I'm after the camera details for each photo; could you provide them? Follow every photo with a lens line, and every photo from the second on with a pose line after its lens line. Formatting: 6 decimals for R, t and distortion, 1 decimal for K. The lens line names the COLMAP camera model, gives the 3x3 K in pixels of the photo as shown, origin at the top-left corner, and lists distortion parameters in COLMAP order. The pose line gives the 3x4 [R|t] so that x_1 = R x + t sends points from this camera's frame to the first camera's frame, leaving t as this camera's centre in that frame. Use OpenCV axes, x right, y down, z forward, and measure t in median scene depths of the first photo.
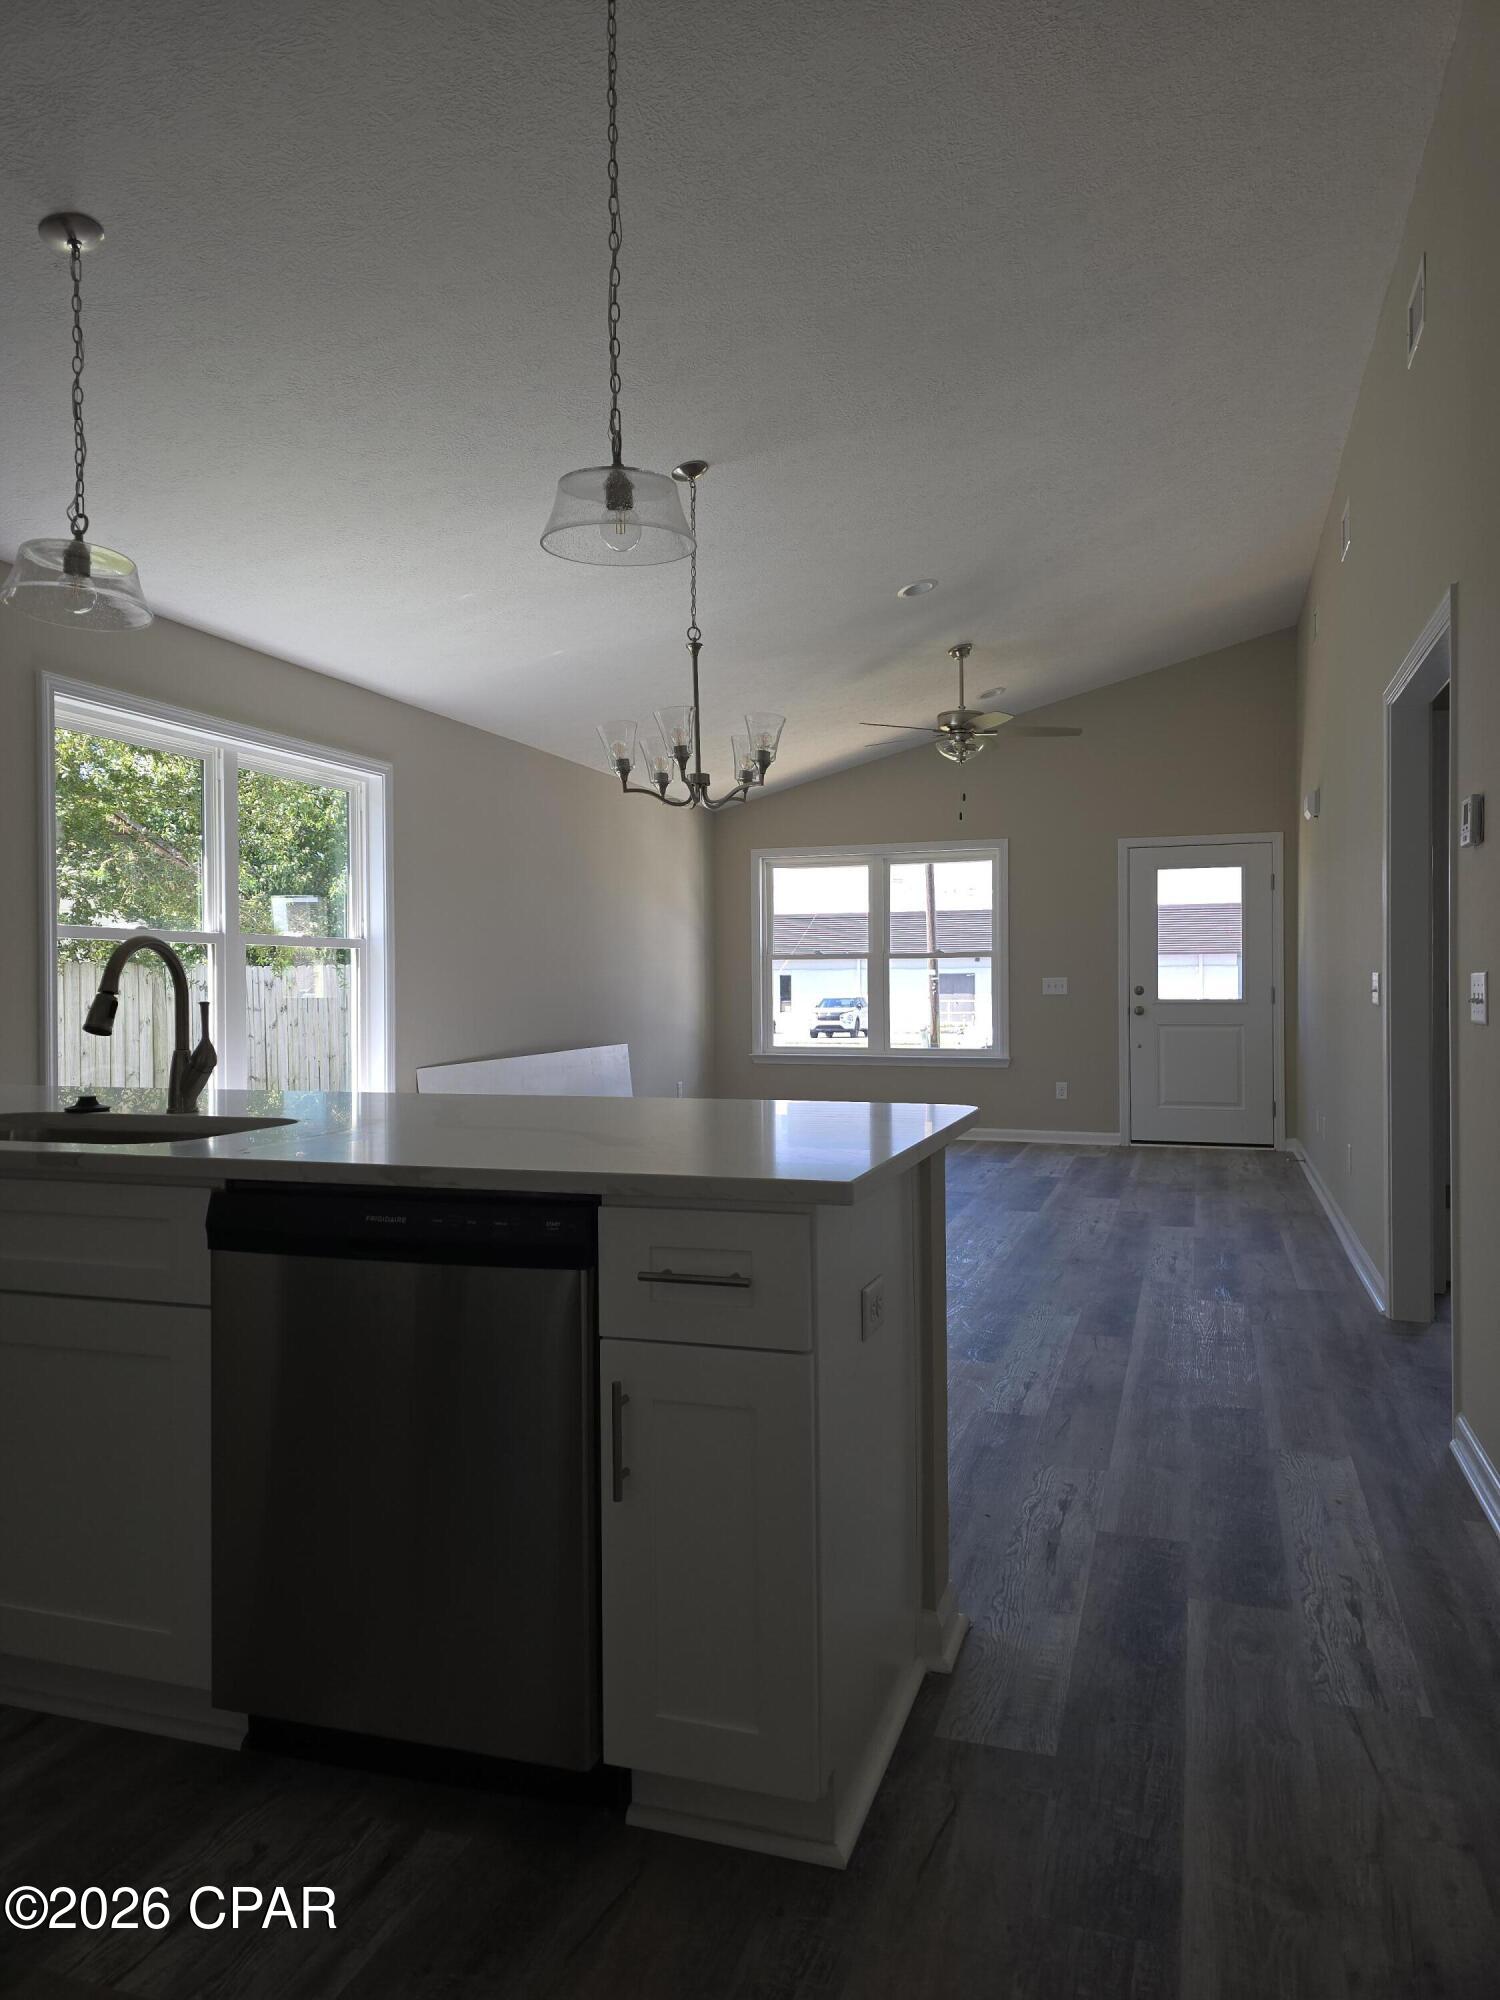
lens RADIAL K [[1344.1, 0, 756.7], [0, 1344.1, 999.5], [0, 0, 1]] dist [0.037063, -0.031046]
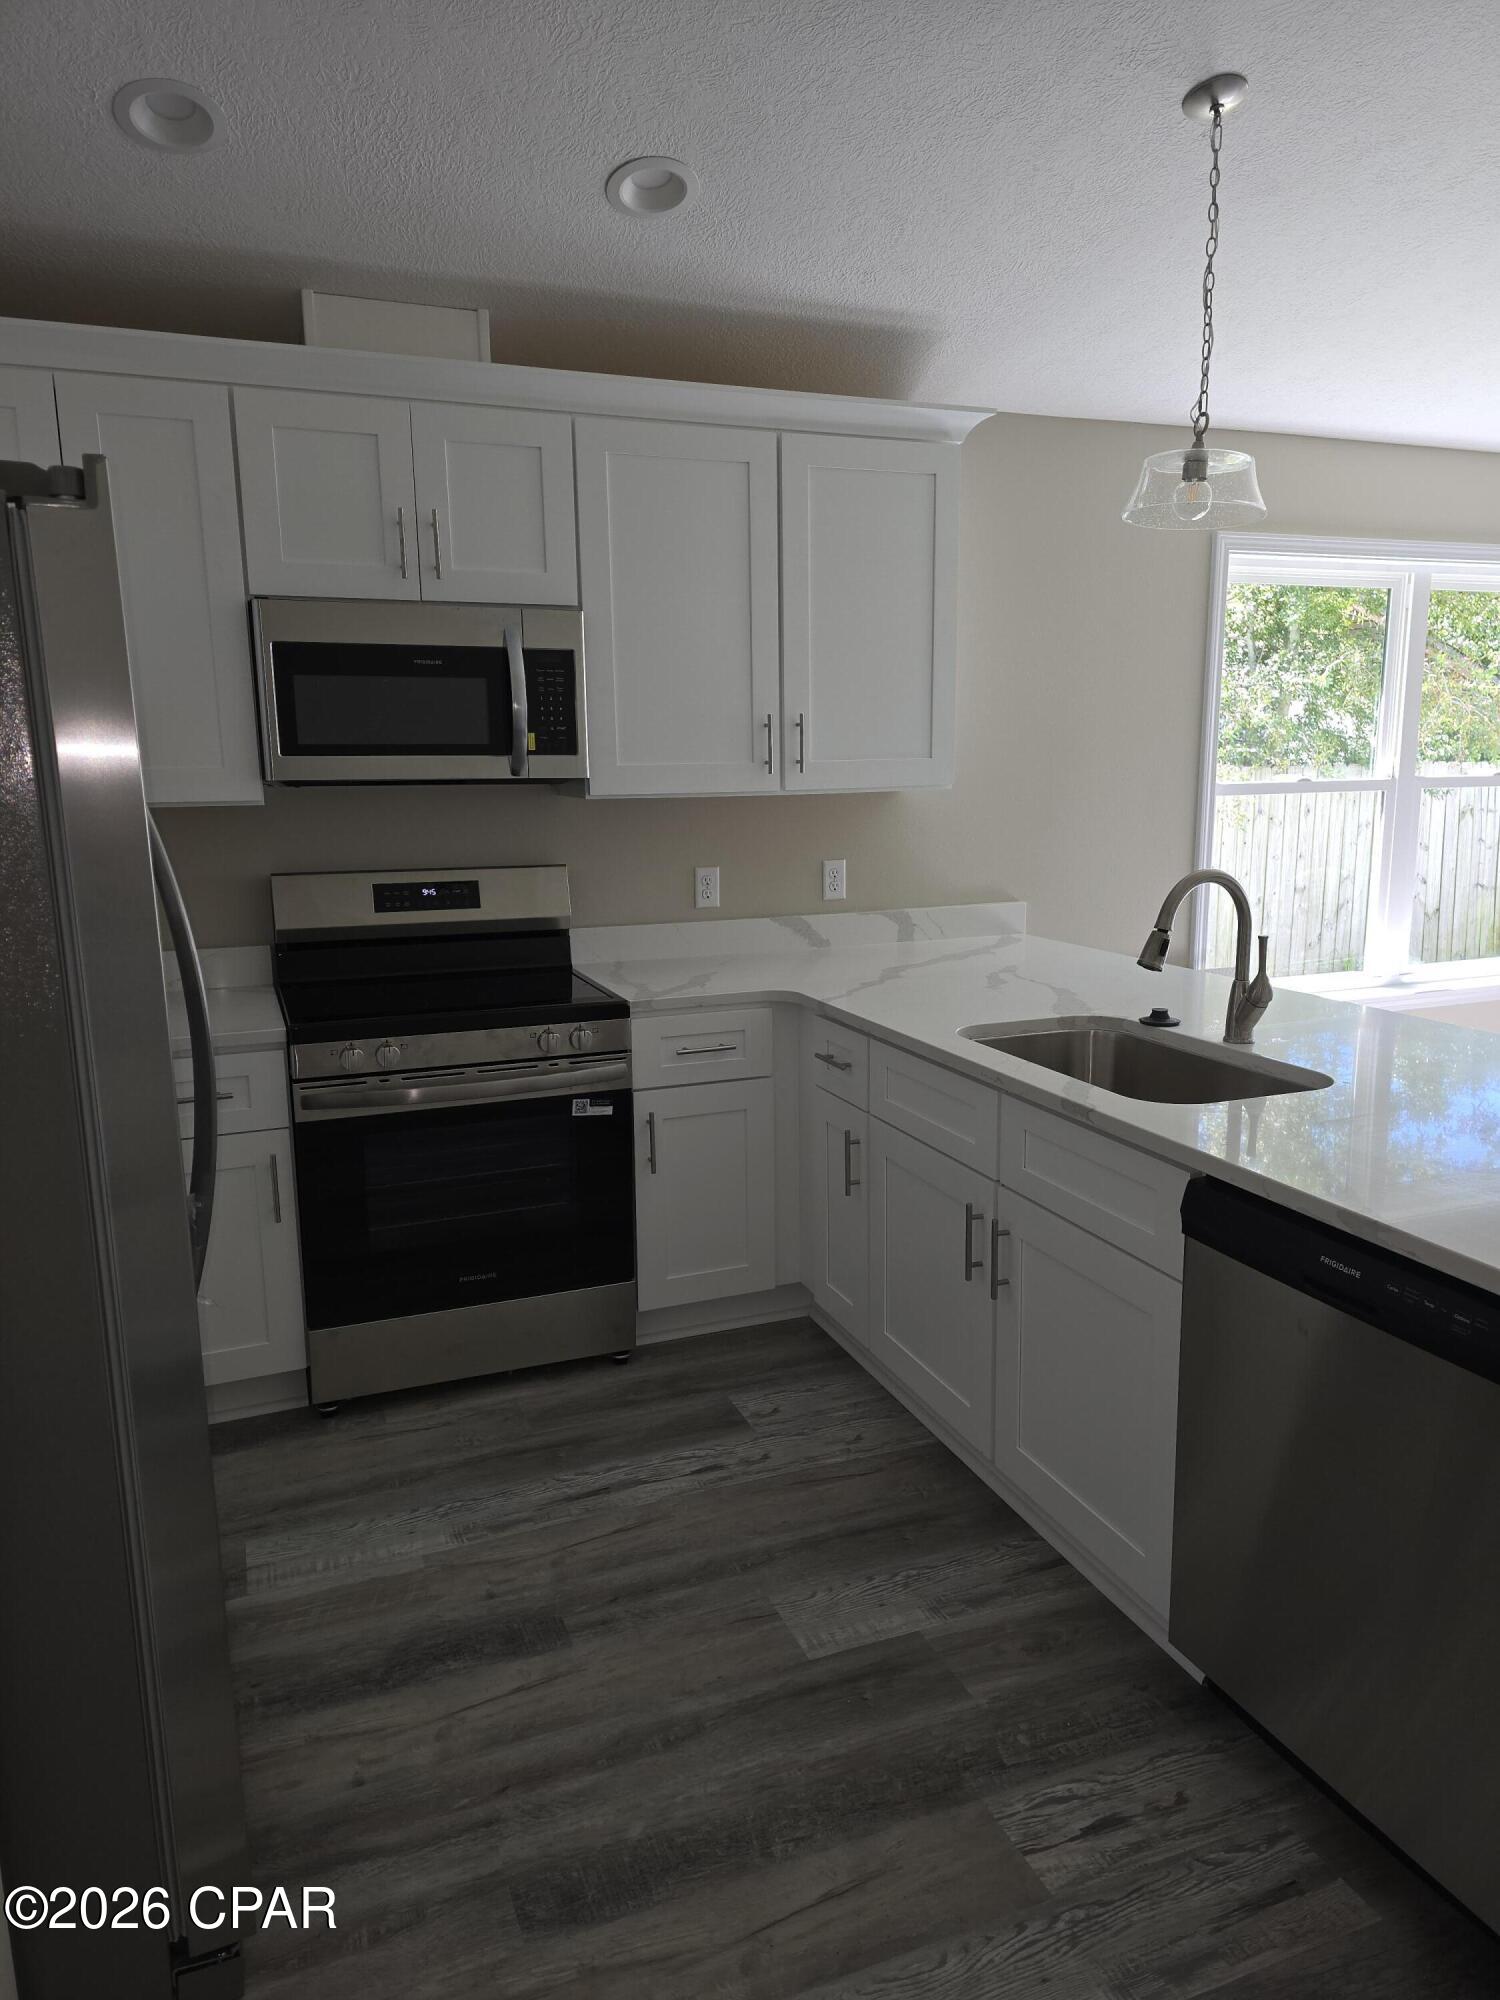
lens RADIAL K [[1344.1, 0, 744.4], [0, 1344.1, 993.9], [0, 0, 1]] dist [0.037063, -0.031046]
pose [[0.636797, 0.131107, -0.759803, 0.088601], [0.000218, 0.985406, 0.170219, -0.110707], [0.771031, -0.108560, 0.627476, 0.086436]]
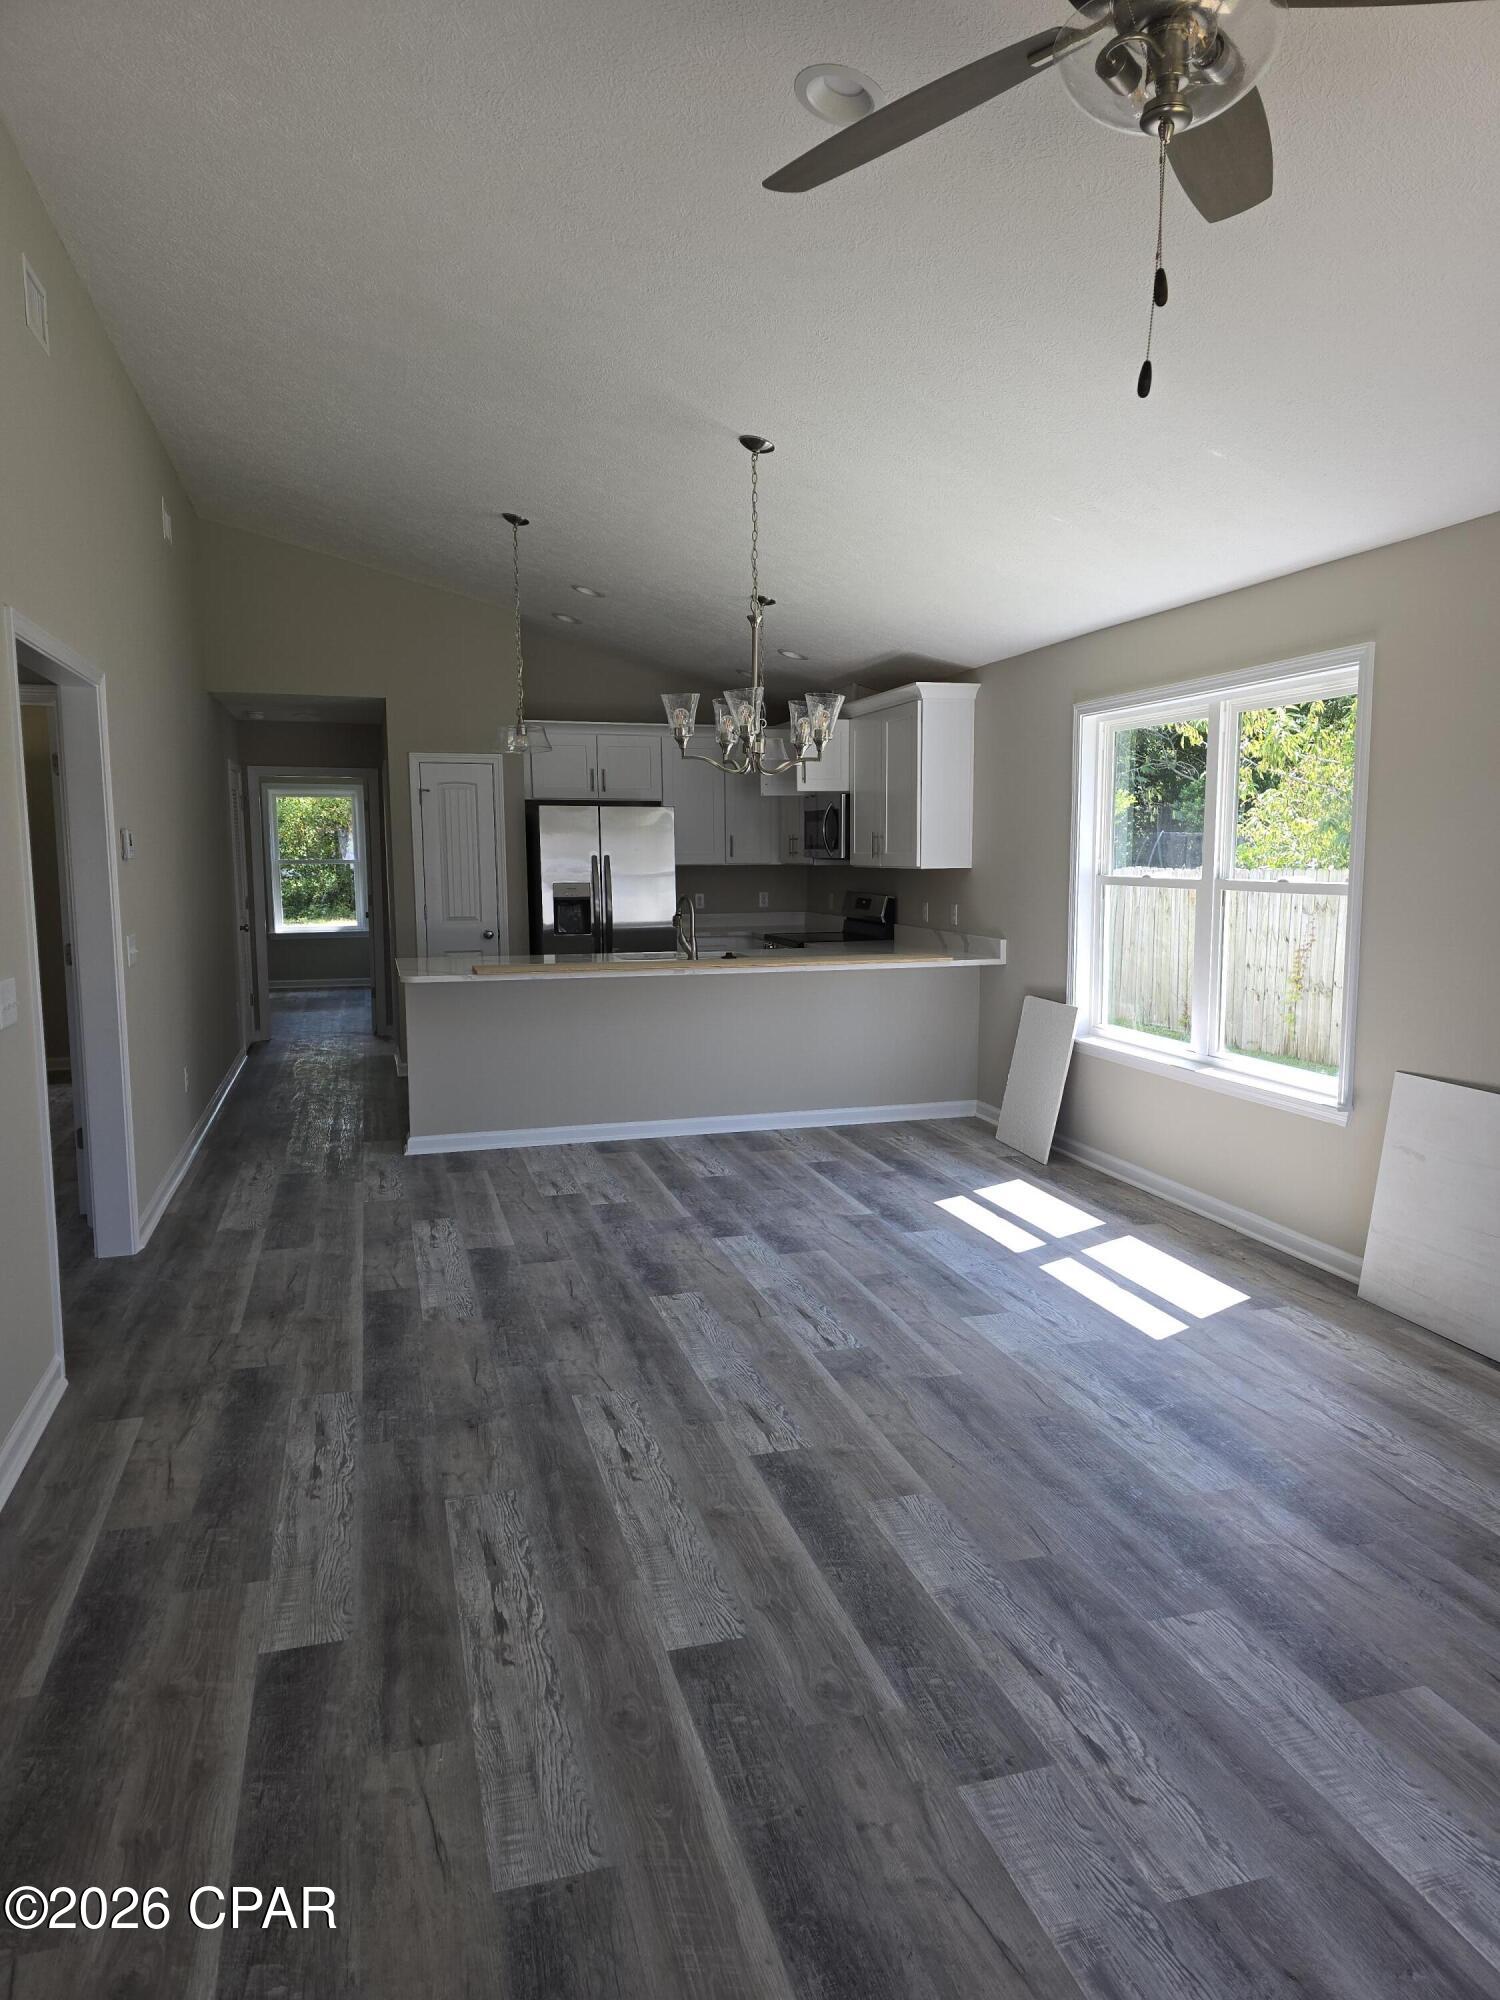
lens RADIAL K [[1344.1, 0, 767.3], [0, 1344.1, 1004.6], [0, 0, 1]] dist [0.037063, -0.031046]
pose [[-0.821905, 0.073982, -0.564800, 0.883248], [-0.000347, 0.991465, 0.130376, -0.161305], [0.569625, 0.107353, -0.814864, 2.977955]]
